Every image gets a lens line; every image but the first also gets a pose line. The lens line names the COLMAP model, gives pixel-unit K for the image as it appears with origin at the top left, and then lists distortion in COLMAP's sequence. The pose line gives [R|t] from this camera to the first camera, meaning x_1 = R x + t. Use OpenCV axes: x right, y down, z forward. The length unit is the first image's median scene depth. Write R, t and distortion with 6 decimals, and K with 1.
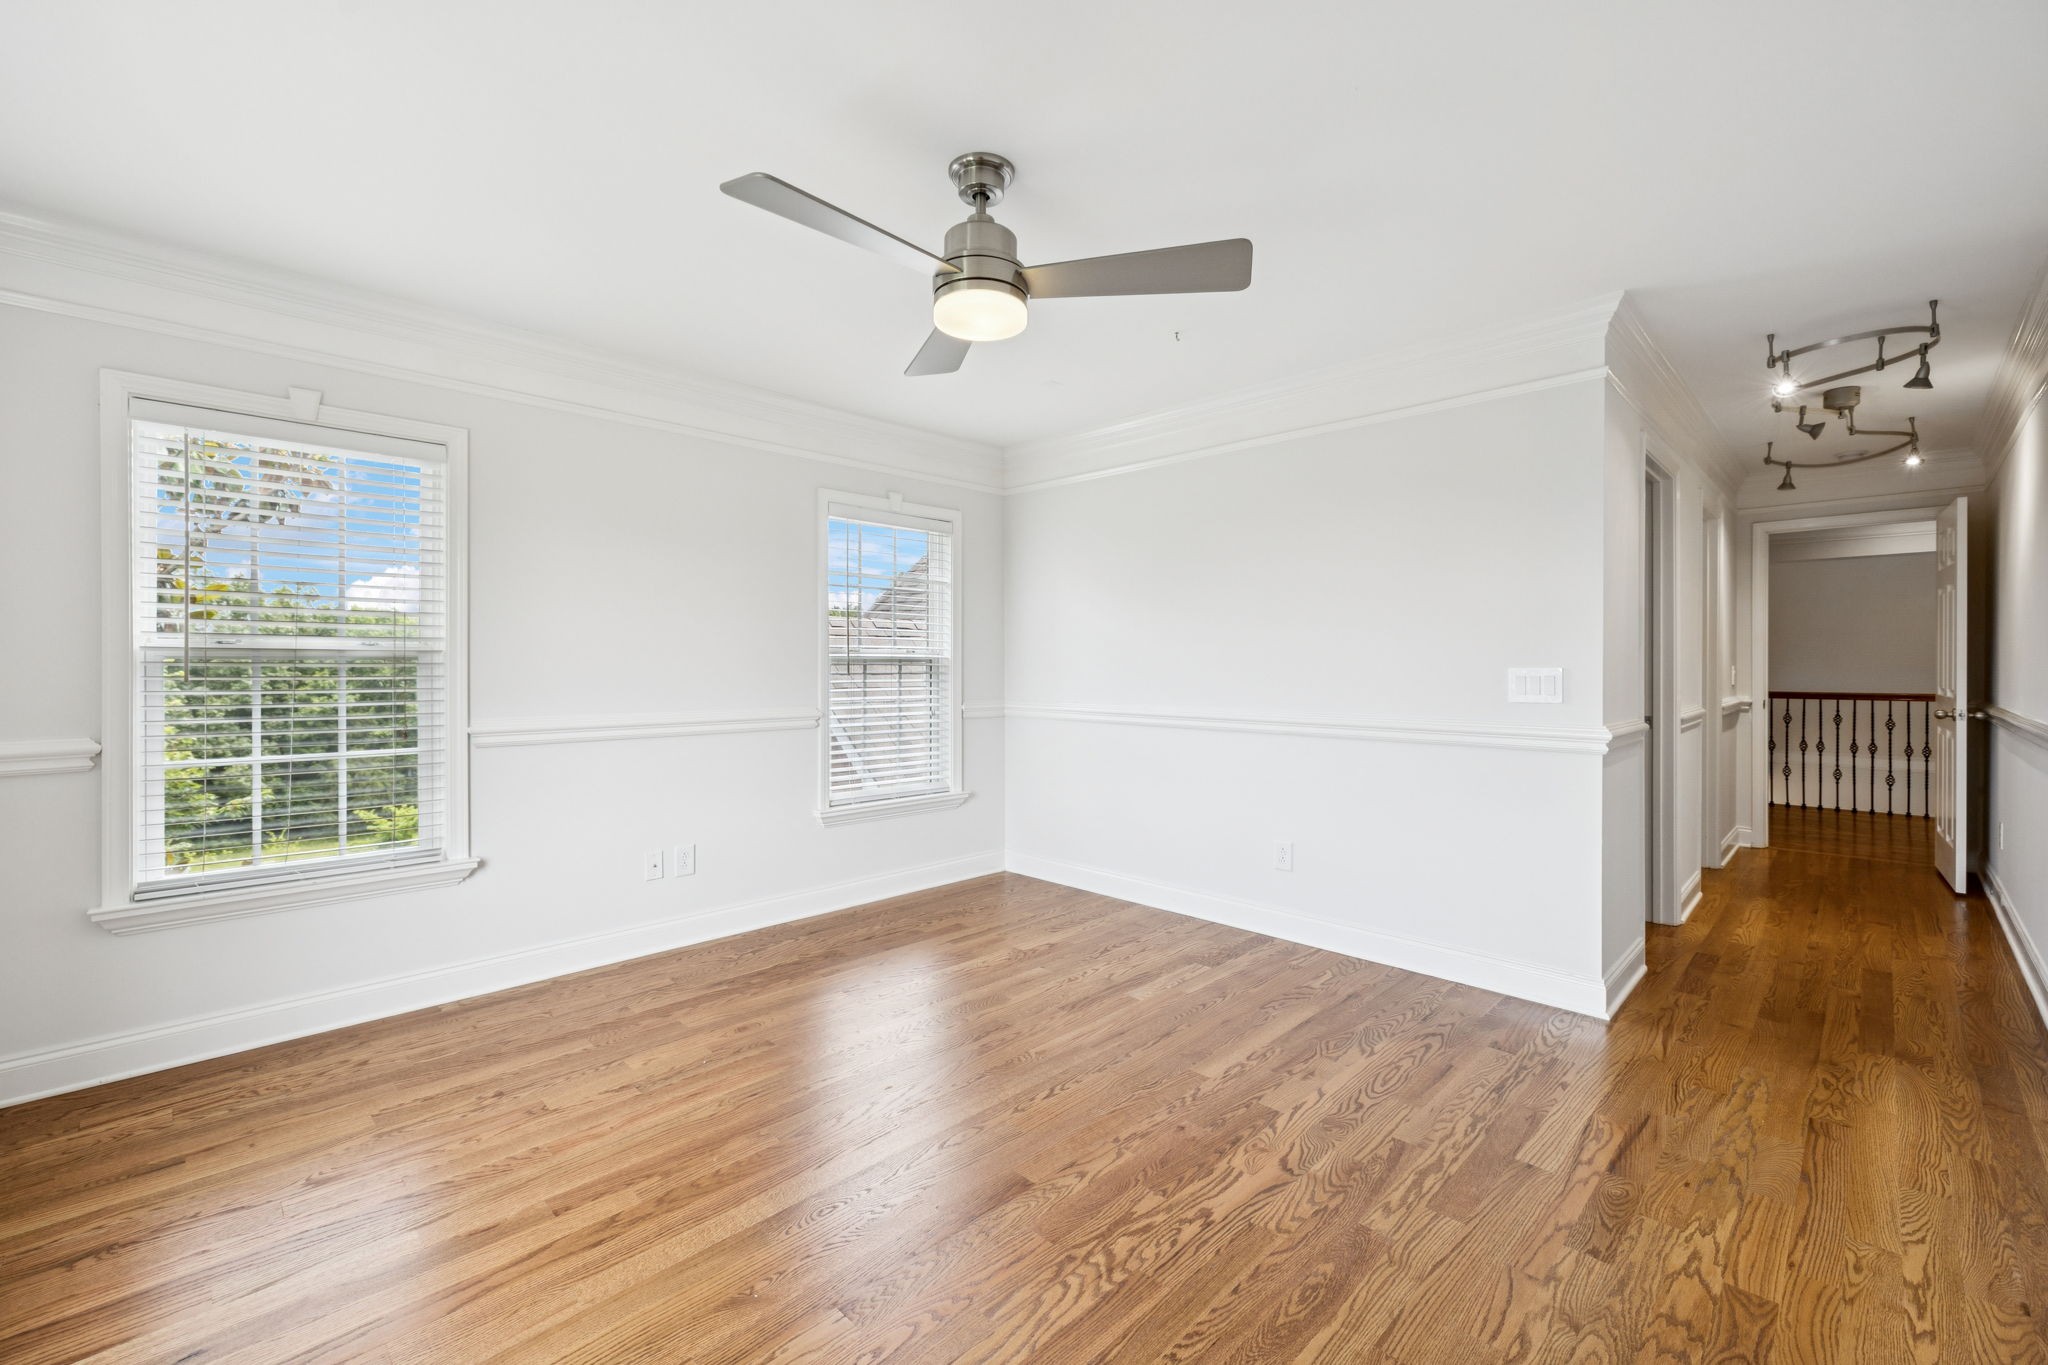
lens RADIAL K [[857.8, 0, 1039.1], [0, 857.8, 650.6], [0, 0, 1]] dist [-0.001598, 0.000622]
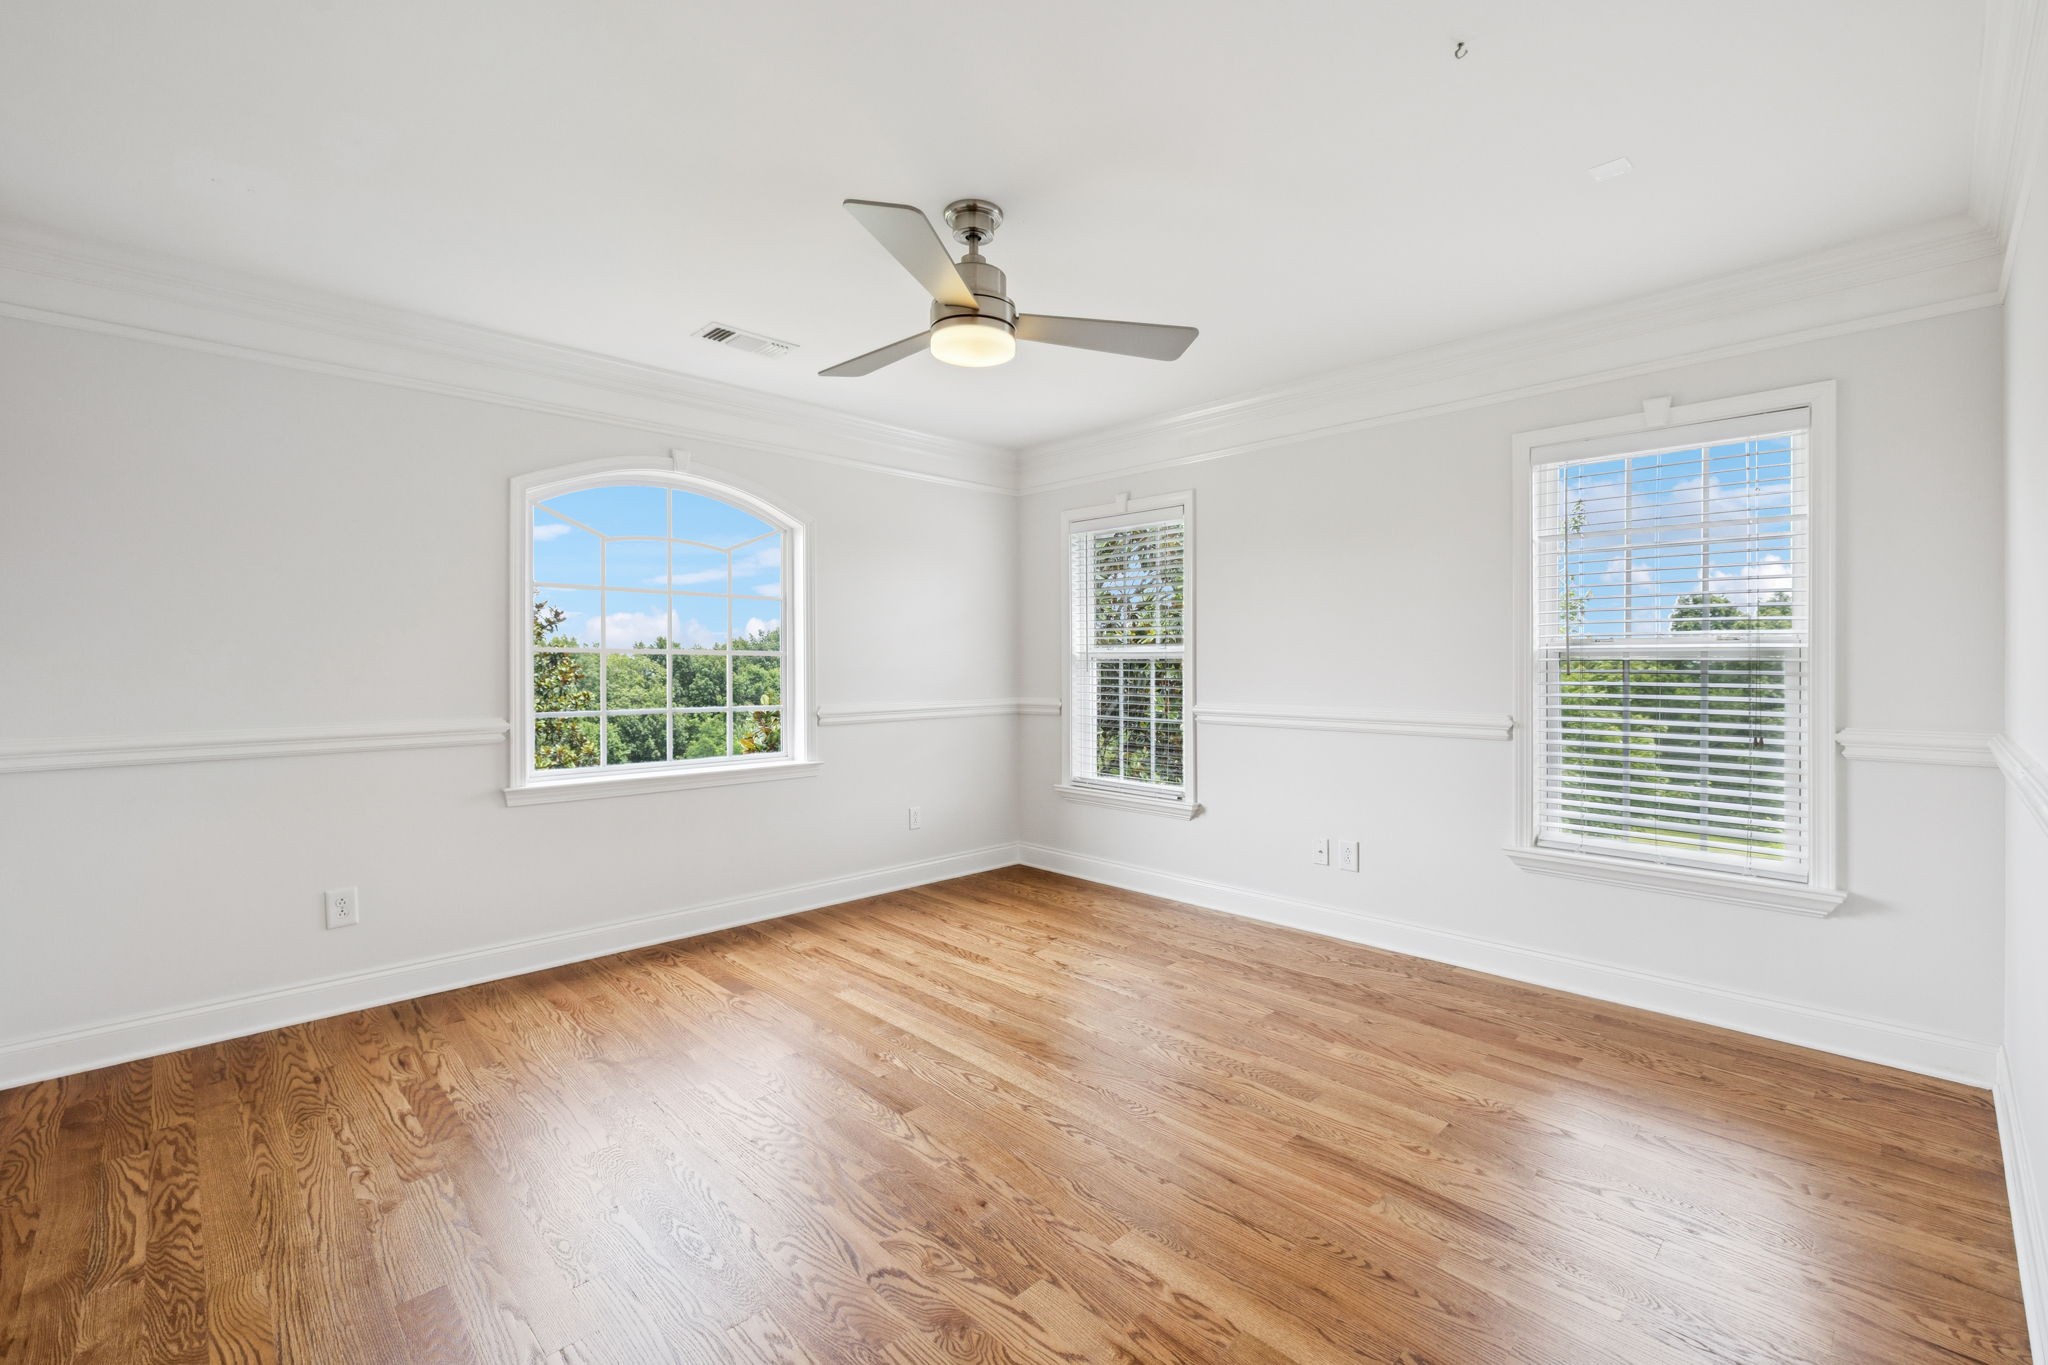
lens RADIAL K [[879.8, 0, 1021.9], [0, 879.8, 650.6], [0, 0, 1]] dist [0.000293, 0.000182]
pose [[-0.025551, -0.013428, -0.999583, 0.777390], [0.019597, 0.999711, -0.013930, 0.013499], [0.999481, -0.019945, -0.025281, 0.794708]]
